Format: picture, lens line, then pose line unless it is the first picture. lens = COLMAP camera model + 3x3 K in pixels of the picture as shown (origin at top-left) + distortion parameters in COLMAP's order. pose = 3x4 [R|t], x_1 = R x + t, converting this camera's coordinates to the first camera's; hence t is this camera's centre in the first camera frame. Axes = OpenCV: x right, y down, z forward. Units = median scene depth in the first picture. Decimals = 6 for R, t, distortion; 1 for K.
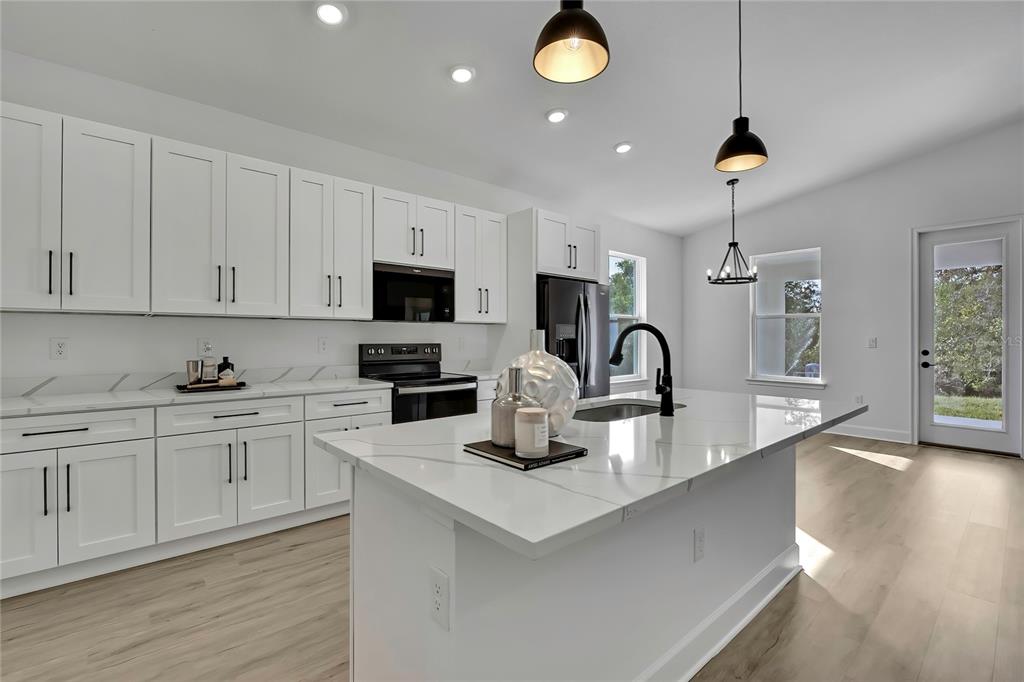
lens RADIAL K [[447.3, 0, 511.7], [0, 447.3, 340.3], [0, 0, 1]] dist [-0.007875, 0.000601]
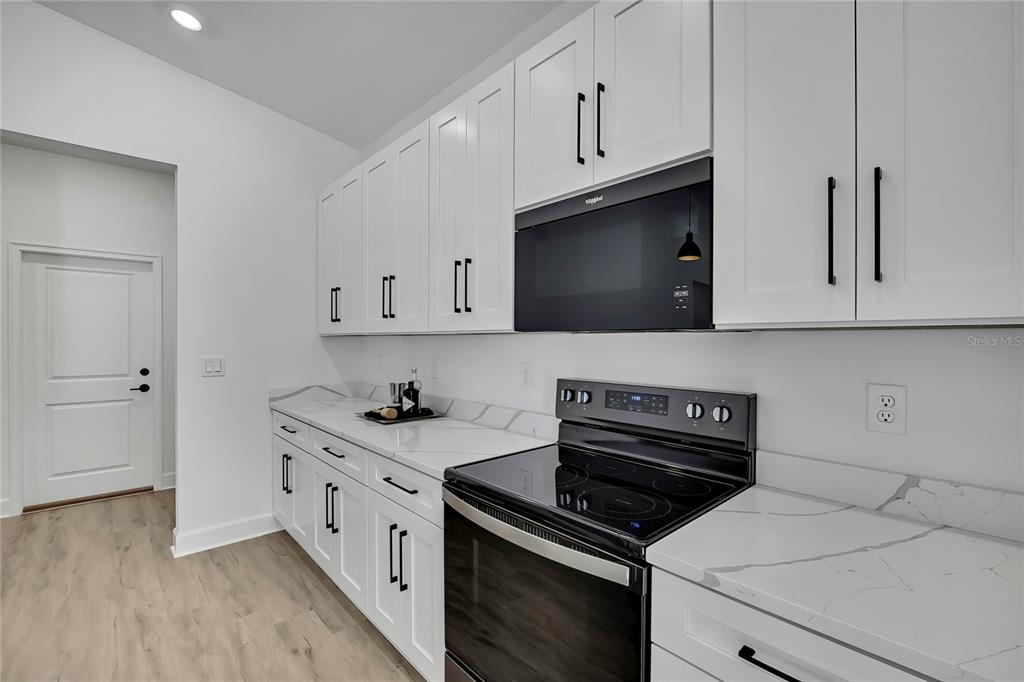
lens RADIAL K [[447.3, 0, 517.7], [0, 447.3, 341.5], [0, 0, 1]] dist [-0.007875, 0.000601]
pose [[0.020036, 0.004365, -0.999790, 0.183298], [-0.004516, 0.999981, 0.004275, -0.037943], [0.999789, 0.004429, 0.020055, 0.992197]]
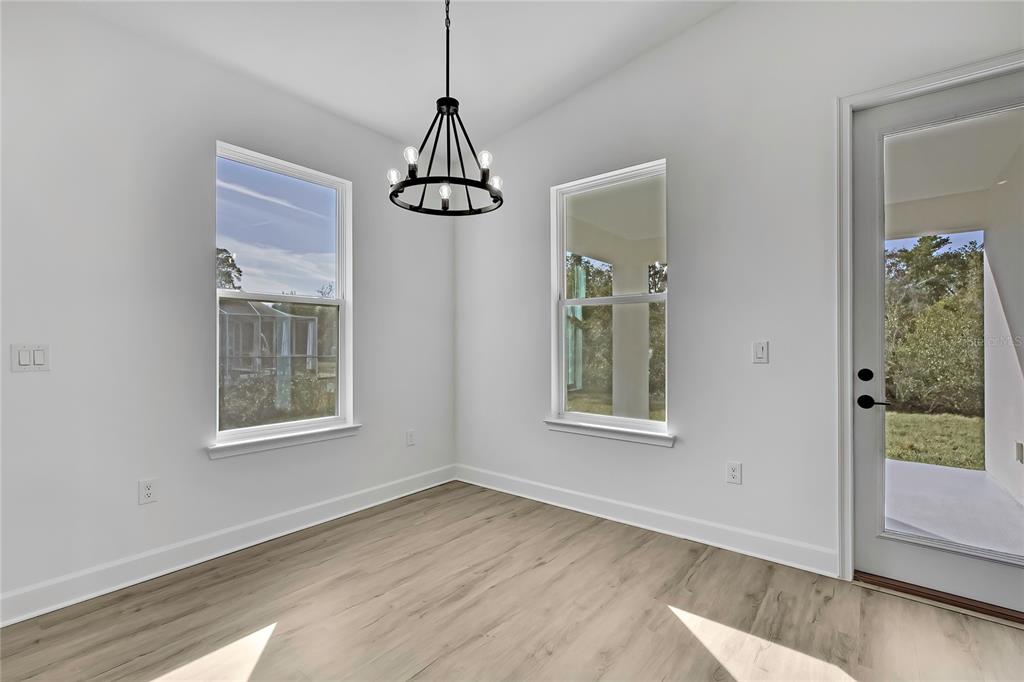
lens RADIAL K [[447.3, 0, 506.9], [0, 447.3, 345.0], [0, 0, 1]] dist [-0.007875, 0.000601]
pose [[0.984680, 0.002895, 0.174346, 0.744739], [-0.001148, 0.999948, -0.010122, 0.003948], [-0.174366, 0.009767, 0.984632, 0.935622]]
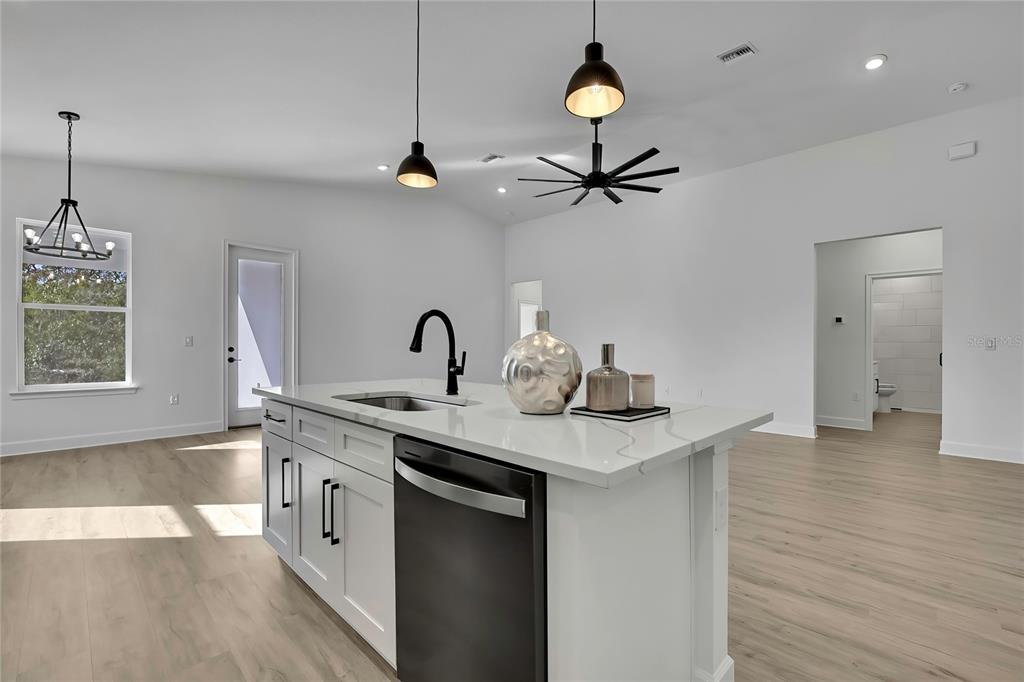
lens RADIAL K [[447.3, 0, 528.0], [0, 447.3, 343.8], [0, 0, 1]] dist [-0.007875, 0.000601]
pose [[-0.075657, 0.001435, 0.997133, -0.422749], [0.001183, 0.999998, -0.001350, 0.023353], [-0.997133, 0.001078, -0.075659, 0.487492]]
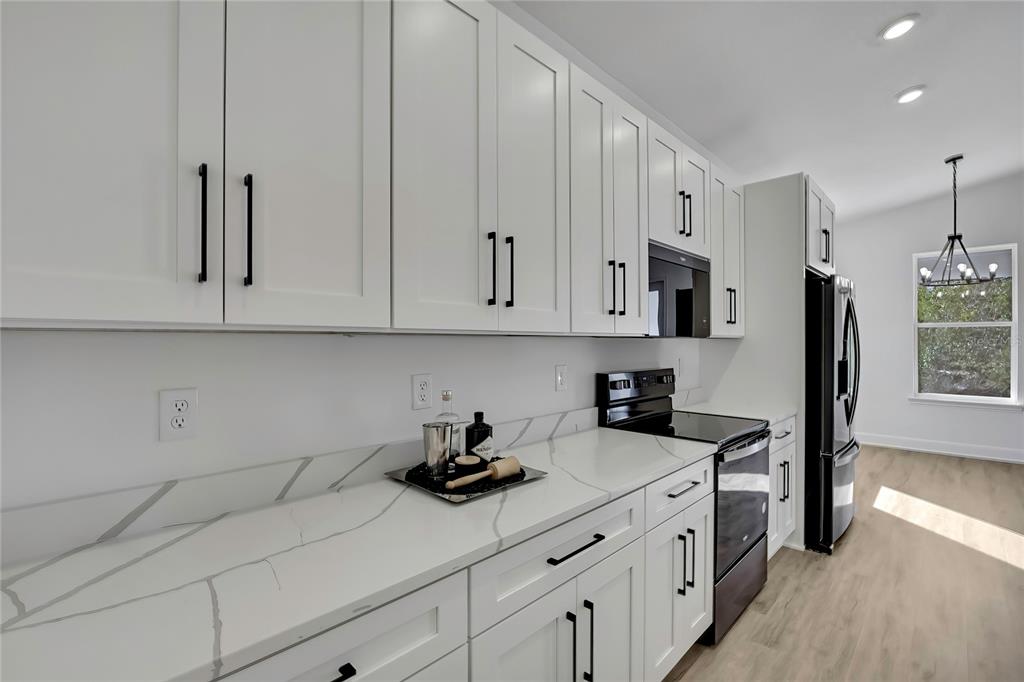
lens RADIAL K [[447.3, 0, 528.3], [0, 447.3, 350.6], [0, 0, 1]] dist [-0.007875, 0.000601]
pose [[0.996825, -0.005357, 0.079440, -0.522280], [0.004638, 0.999947, 0.009224, -0.032869], [-0.079485, -0.008827, 0.996797, 0.399059]]
